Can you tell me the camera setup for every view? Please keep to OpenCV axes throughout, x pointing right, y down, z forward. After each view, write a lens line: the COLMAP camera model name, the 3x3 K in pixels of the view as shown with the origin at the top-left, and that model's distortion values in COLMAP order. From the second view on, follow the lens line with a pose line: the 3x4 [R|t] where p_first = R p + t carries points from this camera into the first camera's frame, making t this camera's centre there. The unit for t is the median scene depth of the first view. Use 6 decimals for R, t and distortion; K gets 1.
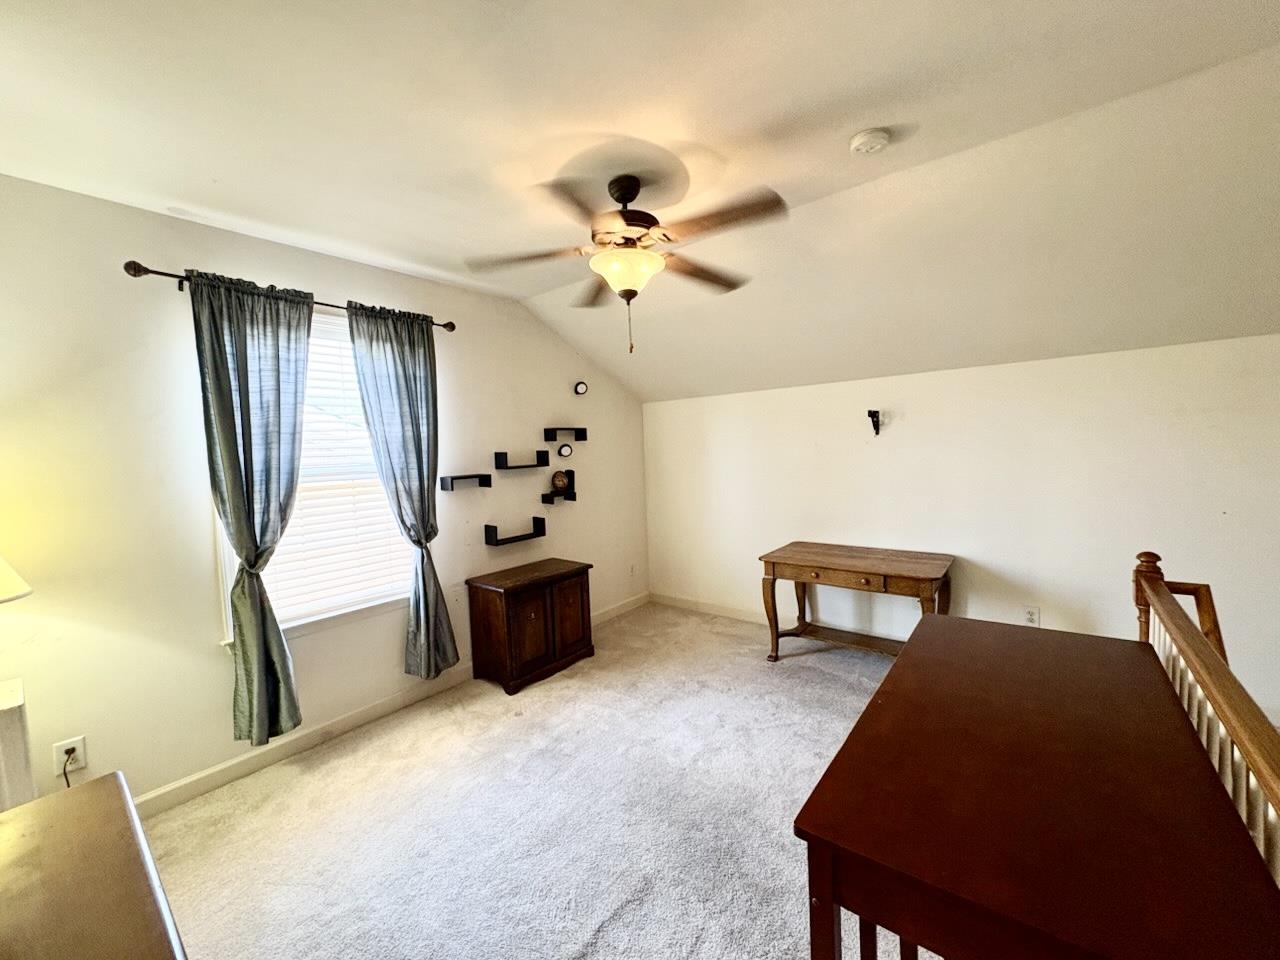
lens RADIAL K [[515.2, 0, 640.8], [0, 515.2, 469.8], [0, 0, 1]] dist [-0.002089, -0.000657]
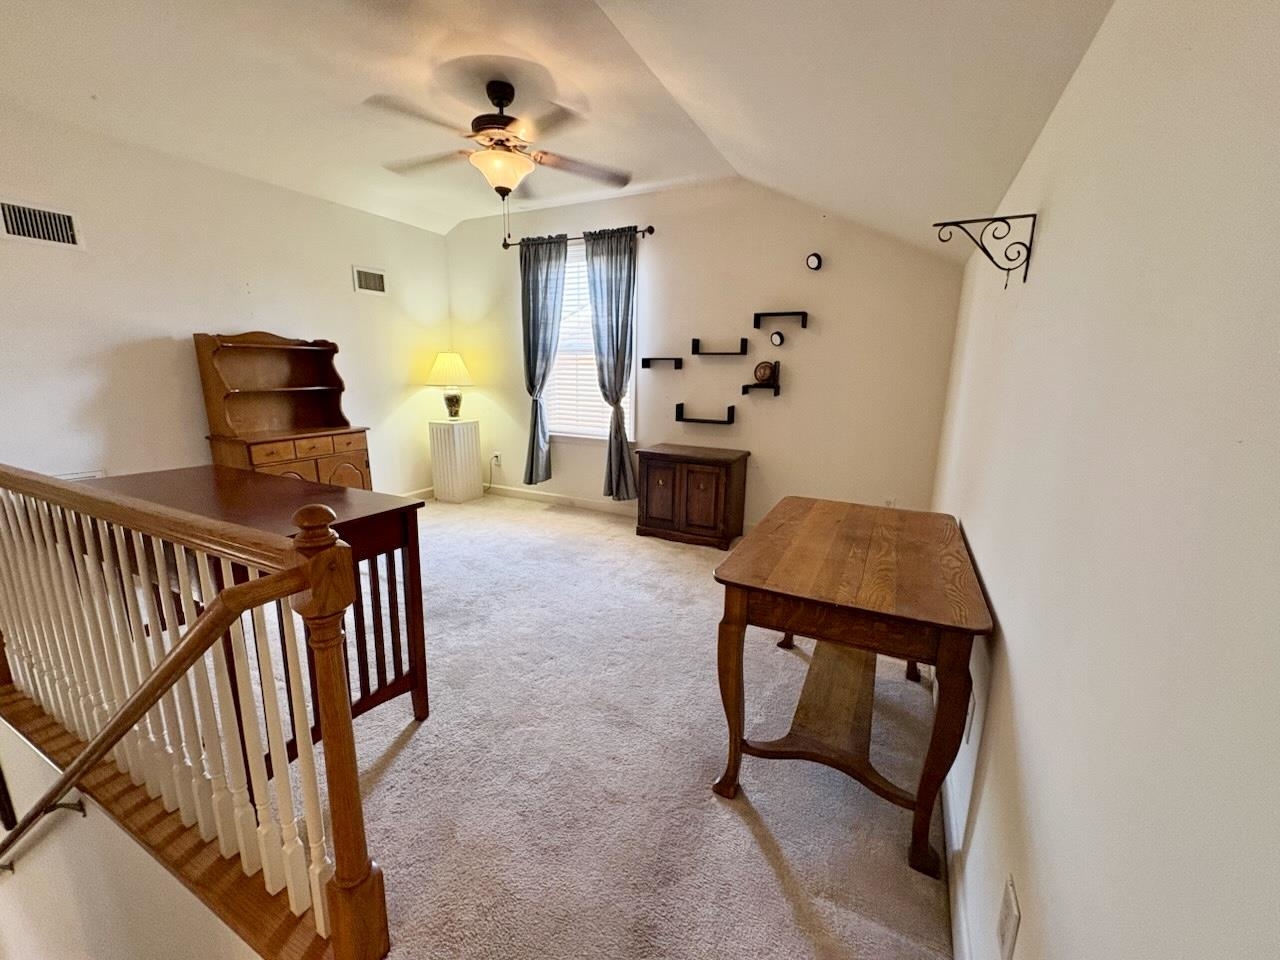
lens RADIAL K [[515.2, 0, 639.2], [0, 515.2, 478.7], [0, 0, 1]] dist [-0.002089, -0.000657]
pose [[0.182752, 0.238488, -0.953795, 0.924042], [-0.075069, 0.970686, 0.228328, 0.015469], [0.980289, 0.029873, 0.195298, 0.757303]]
